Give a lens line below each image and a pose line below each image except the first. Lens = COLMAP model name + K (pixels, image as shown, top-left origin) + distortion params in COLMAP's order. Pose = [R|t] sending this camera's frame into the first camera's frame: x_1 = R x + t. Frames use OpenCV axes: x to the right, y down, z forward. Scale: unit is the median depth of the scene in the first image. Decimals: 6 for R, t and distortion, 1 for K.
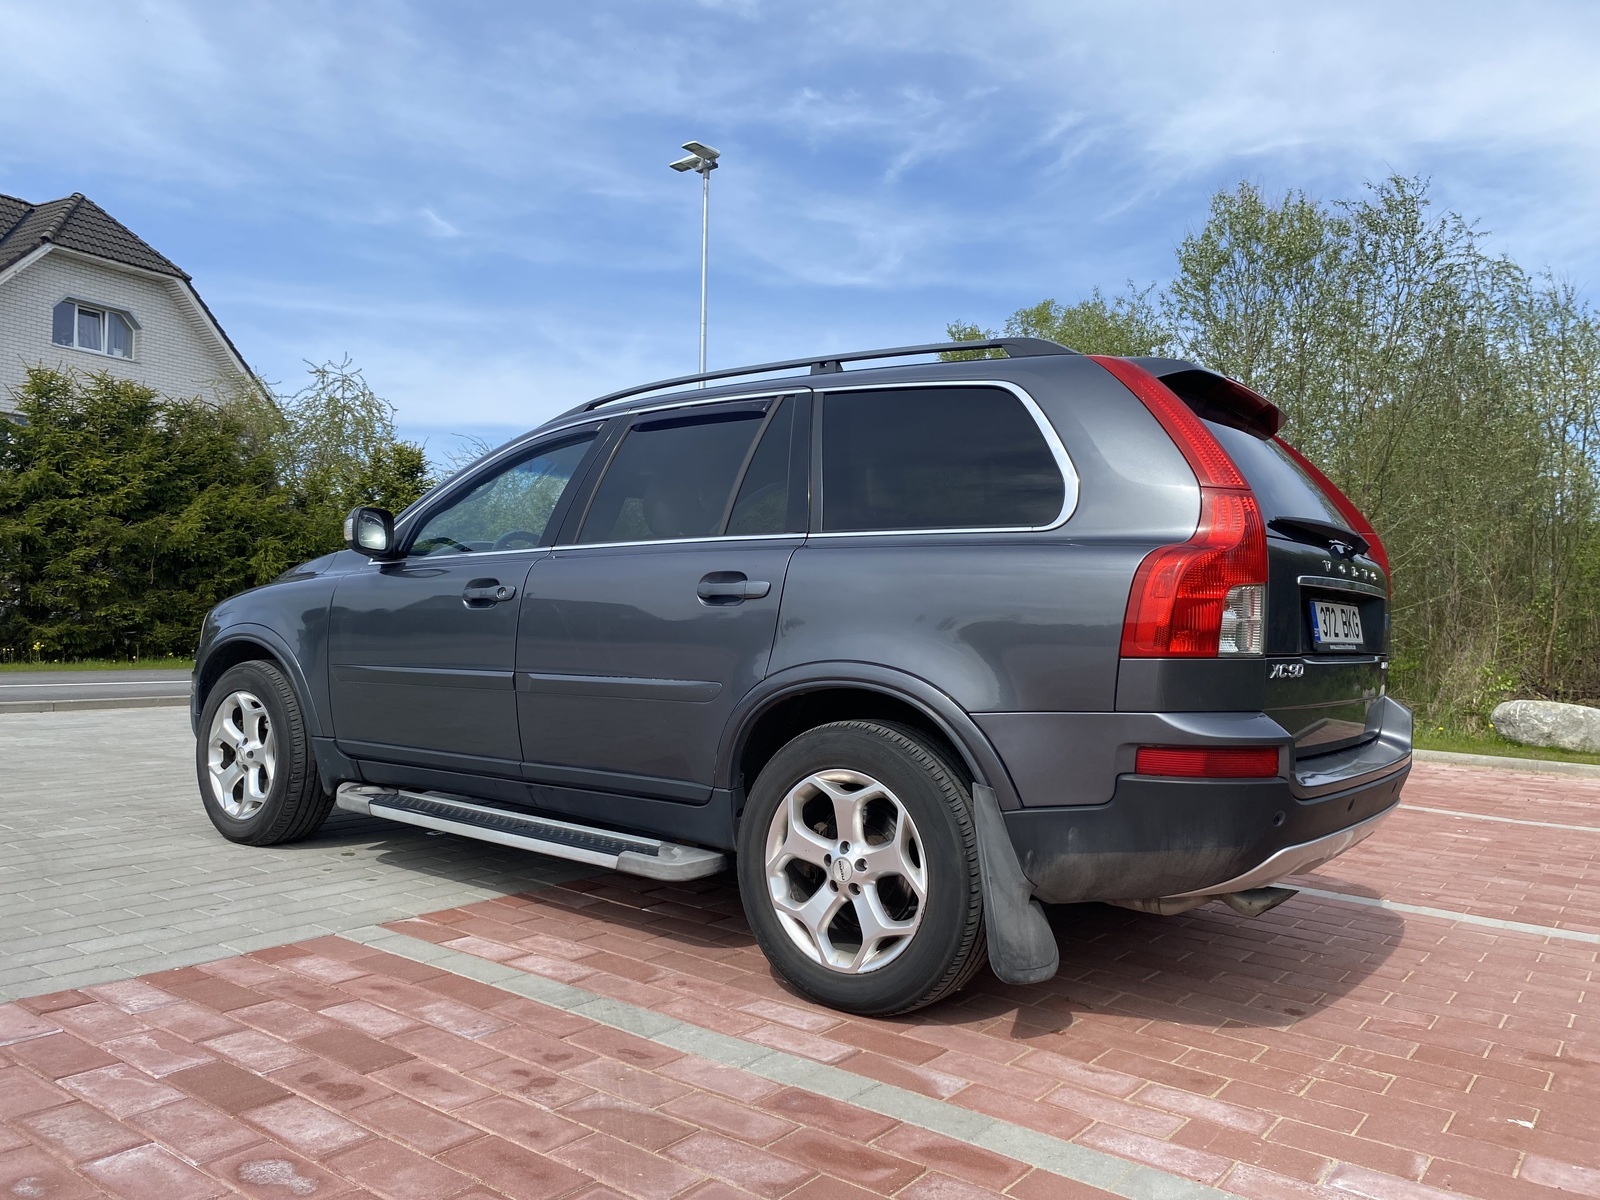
lens RADIAL K [[1218.5, 0, 805.2], [0, 1218.5, 592.5], [0, 0, 1]] dist [0.004145, -0.001573]
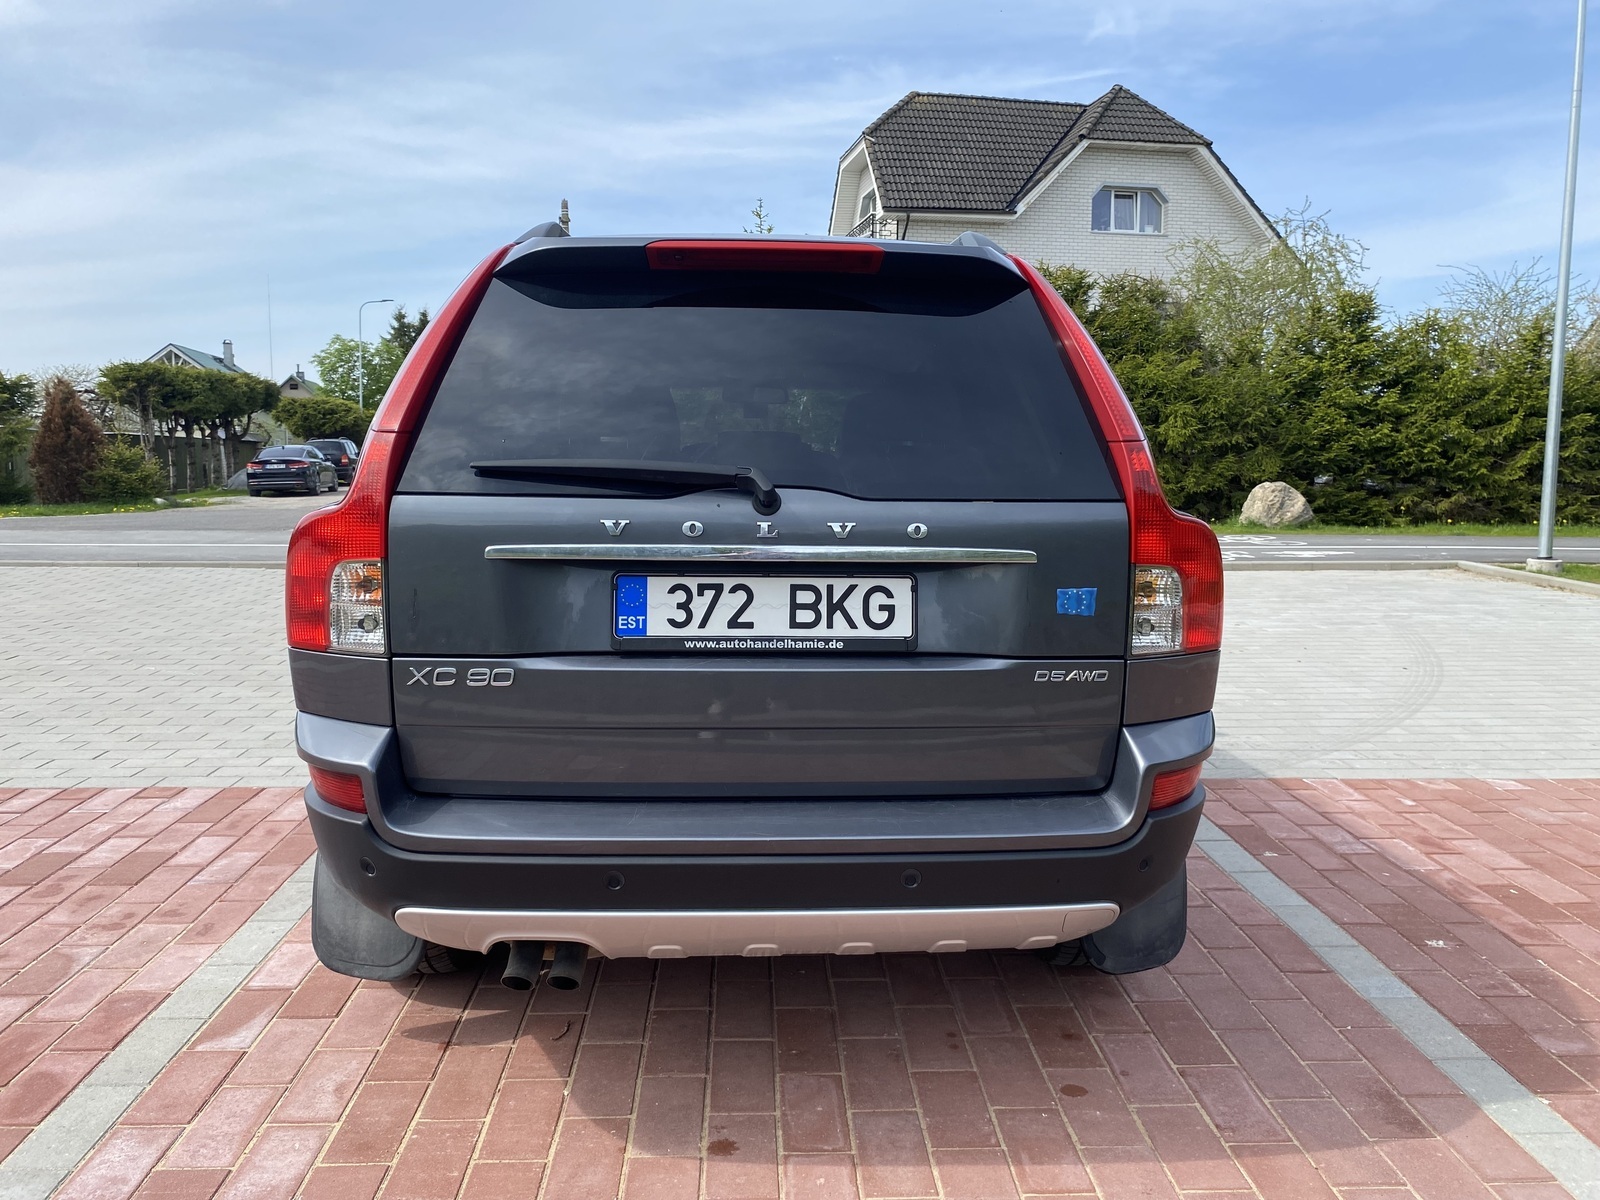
lens RADIAL K [[1218.5, 0, 805.2], [0, 1218.5, 592.5], [0, 0, 1]] dist [0.004145, -0.001573]
pose [[0.638349, 0.067504, -0.766782, 0.976884], [0.027290, 0.993536, 0.110186, -0.054386], [0.769263, -0.091263, 0.632381, 0.634132]]
